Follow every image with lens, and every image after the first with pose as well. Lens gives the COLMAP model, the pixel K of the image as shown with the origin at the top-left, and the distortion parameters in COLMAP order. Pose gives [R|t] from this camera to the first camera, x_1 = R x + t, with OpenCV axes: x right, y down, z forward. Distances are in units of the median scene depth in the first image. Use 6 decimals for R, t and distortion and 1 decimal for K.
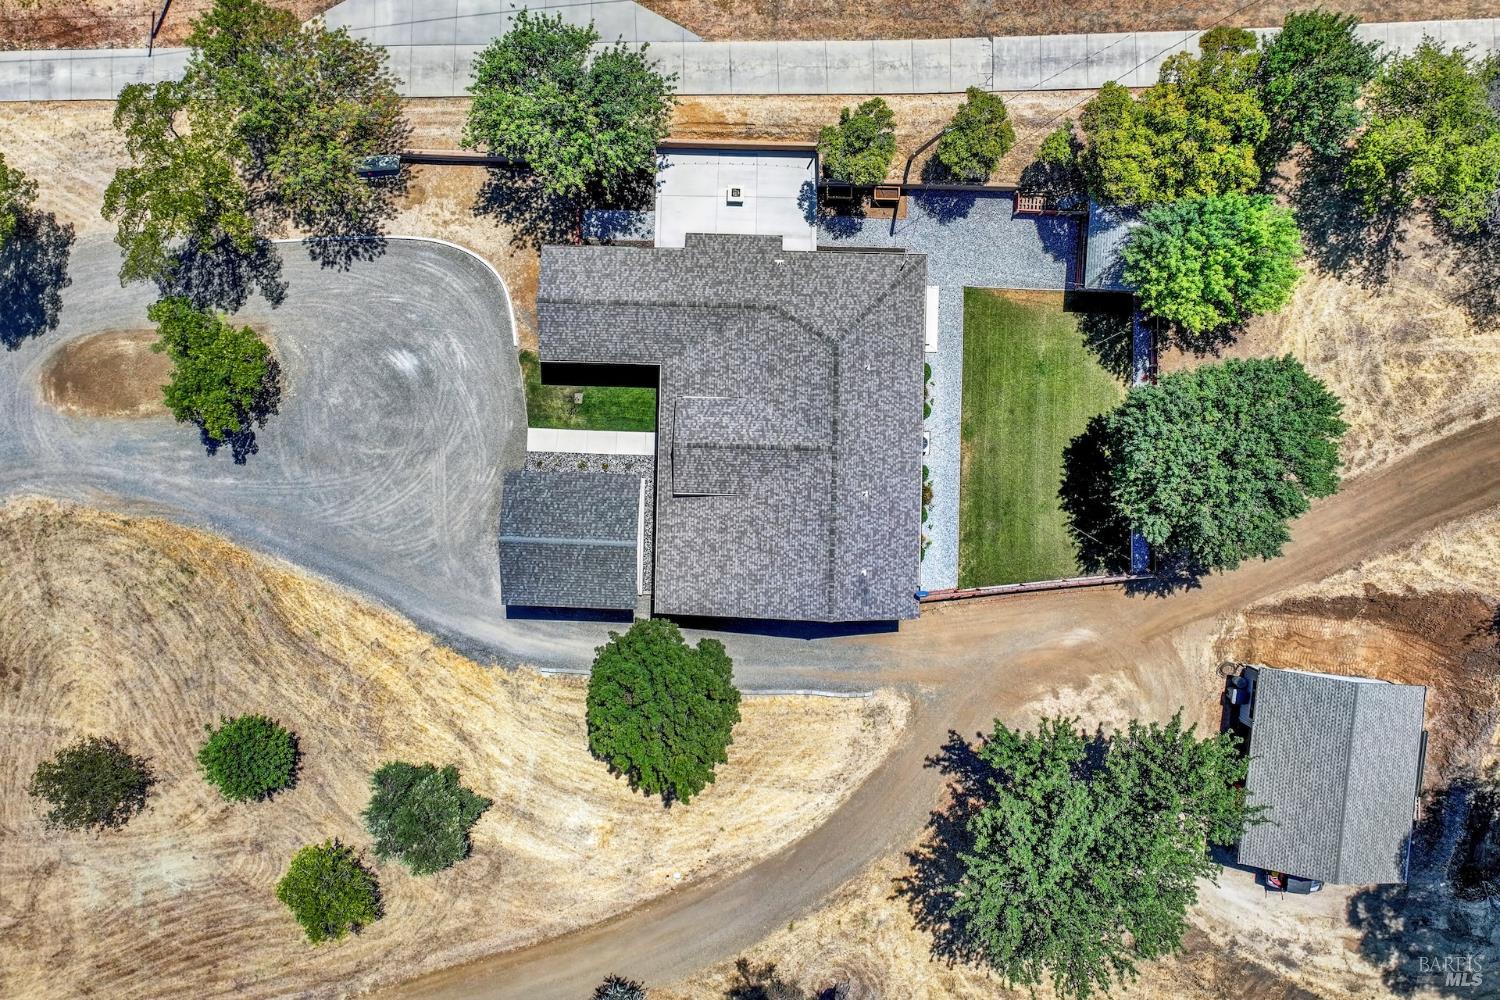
lens RADIAL K [[1036.4, 0, 754.6], [0, 1036.4, 452.8], [0, 0, 1]] dist [-0.004487, 0.018101]
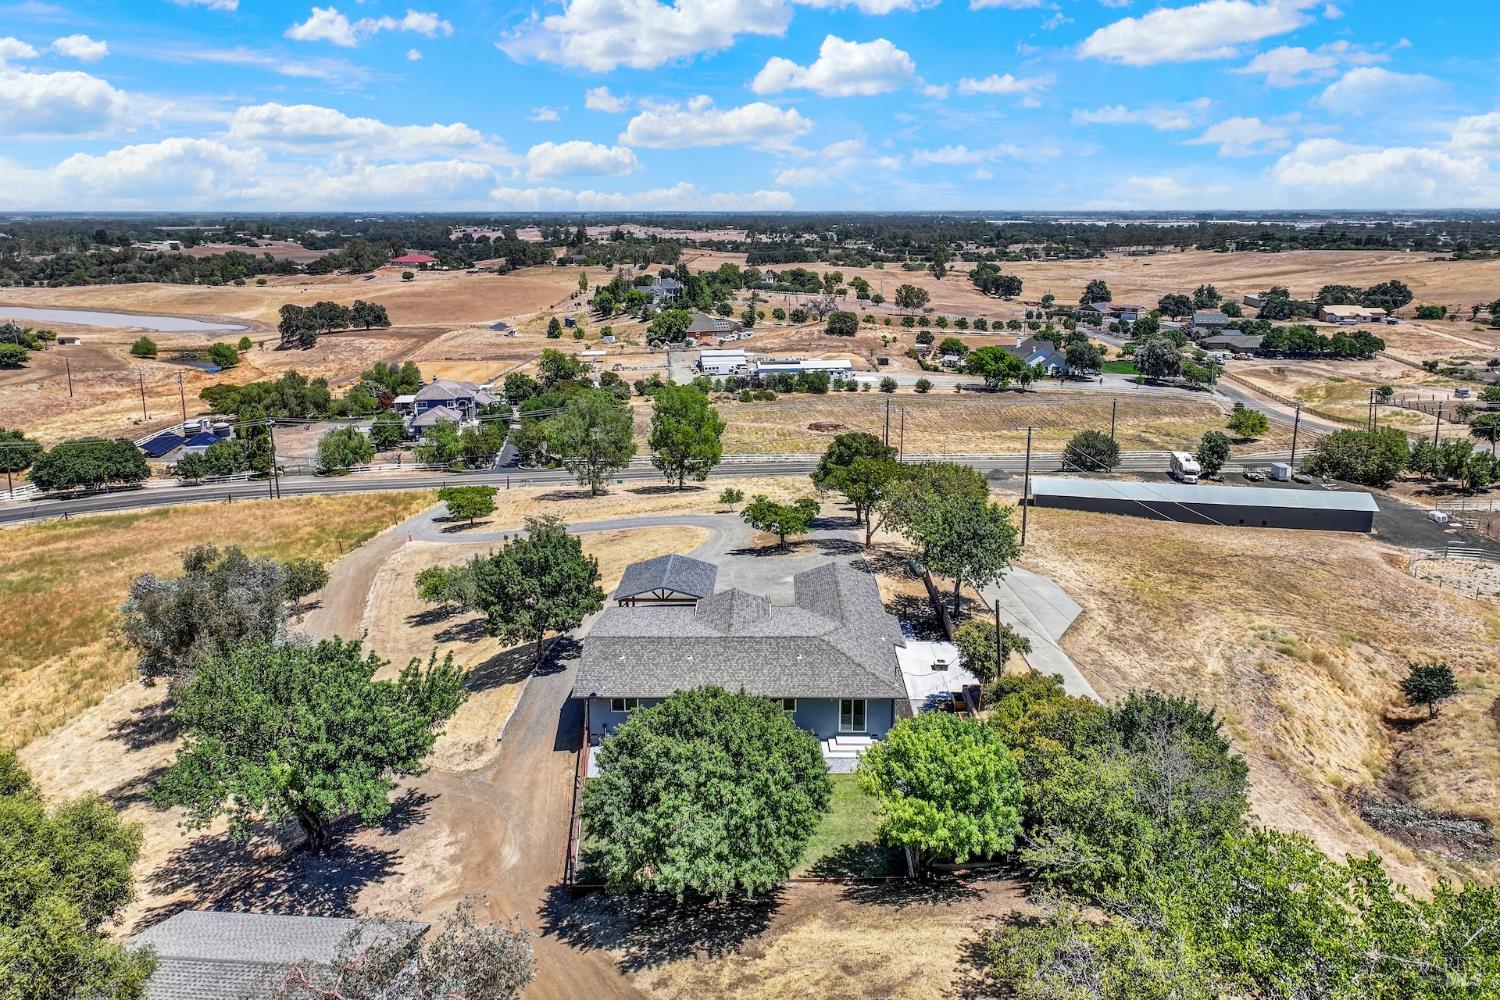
lens RADIAL K [[1056.8, 0, 753.7], [0, 1056.8, 421.3], [0, 0, 1]] dist [-0.000467, 0.007439]
pose [[0.008085, 0.194781, -0.980814, 1.128892], [-0.999880, 0.014556, -0.005352, -0.028518], [0.013234, 0.980739, 0.194875, 0.475863]]
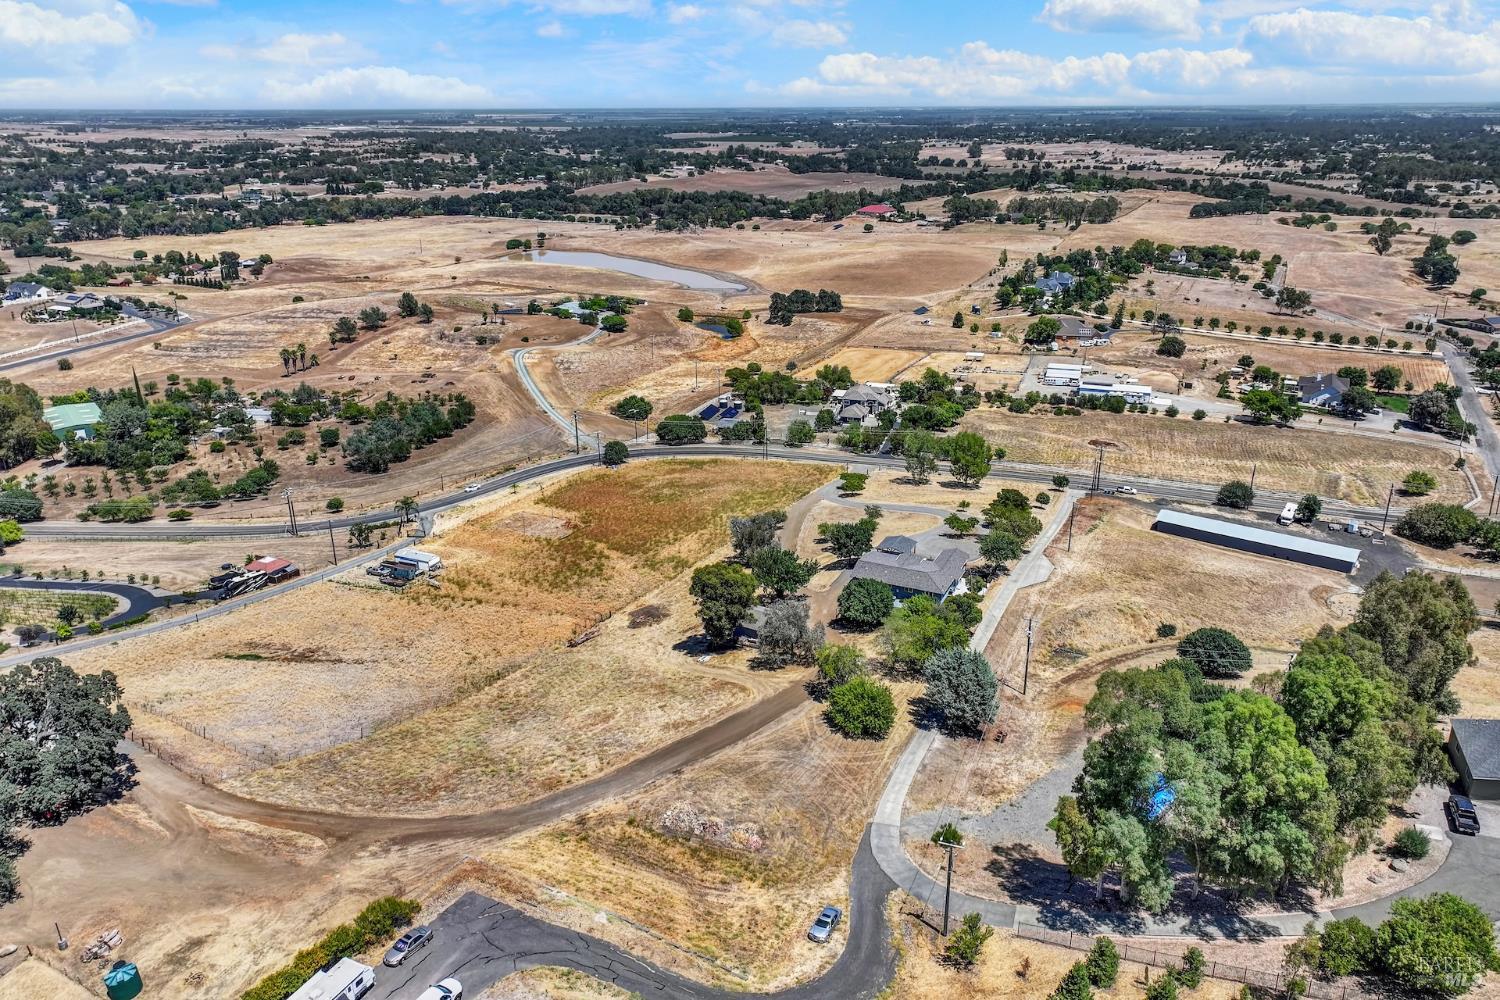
lens RADIAL K [[1045.0, 0, 760.4], [0, 1045.0, 456.6], [0, 0, 1]] dist [-0.000857, 0.013435]
pose [[-0.404917, 0.287314, -0.868040, 3.309287], [-0.914289, -0.116007, 0.388094, -0.928499], [0.010807, 0.950786, 0.309661, -0.577099]]
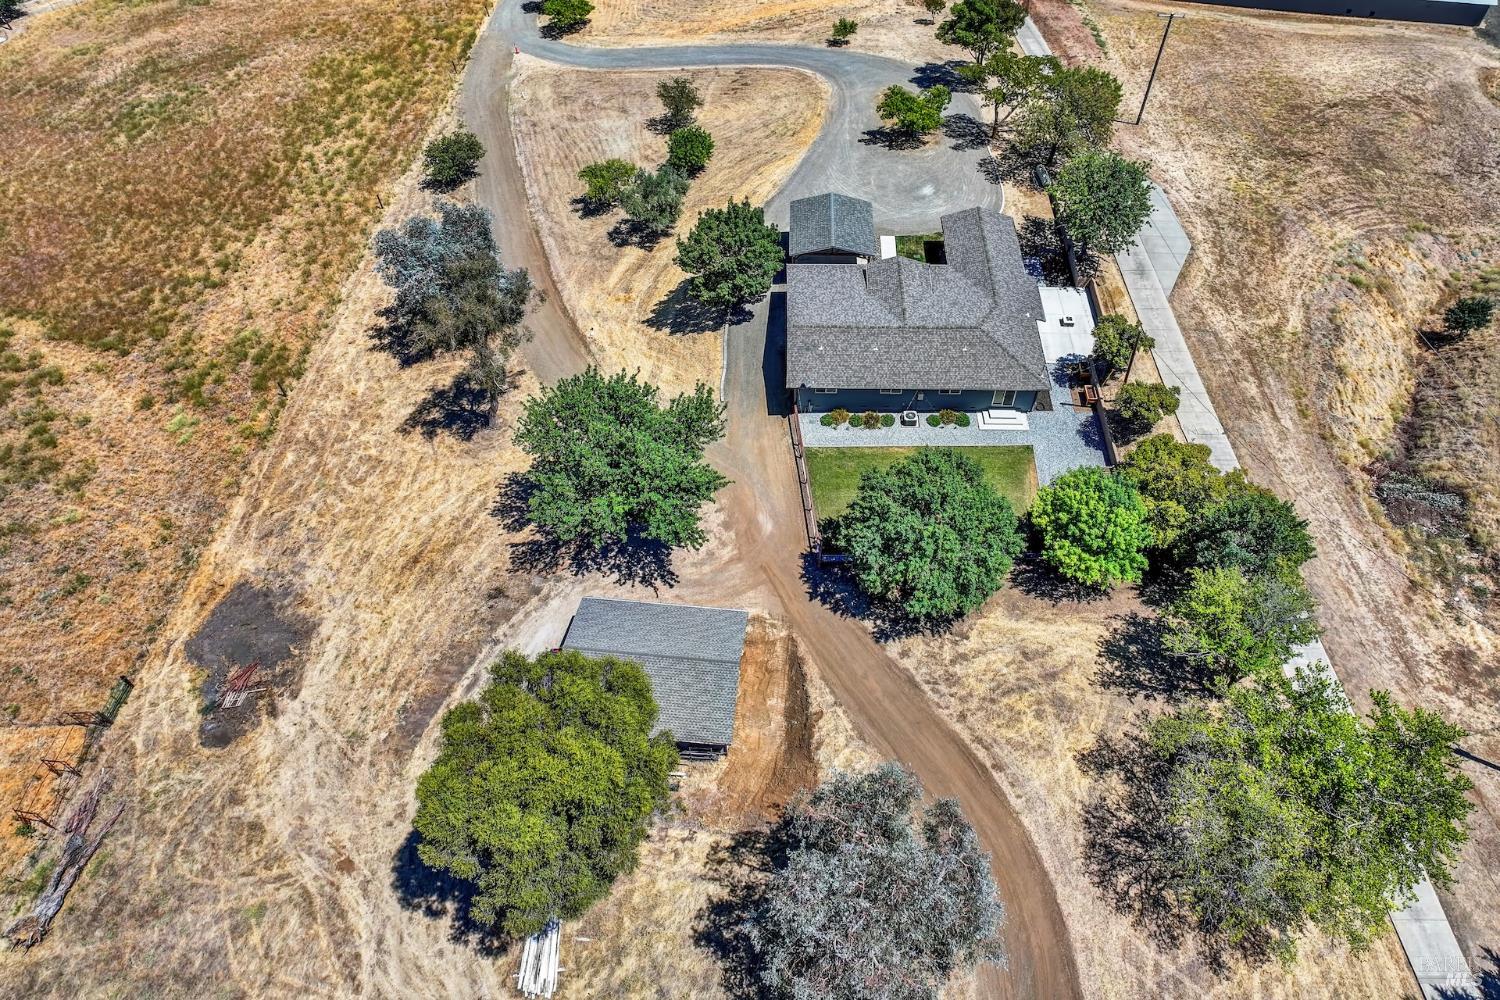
lens RADIAL K [[1036.4, 0, 754.6], [0, 1036.4, 452.8], [0, 0, 1]] dist [-0.004487, 0.018101]
pose [[0.003109, 0.761753, -0.647860, 1.060929], [-0.999920, 0.010338, 0.007356, 0.182281], [0.012301, 0.647785, 0.761724, 0.003792]]
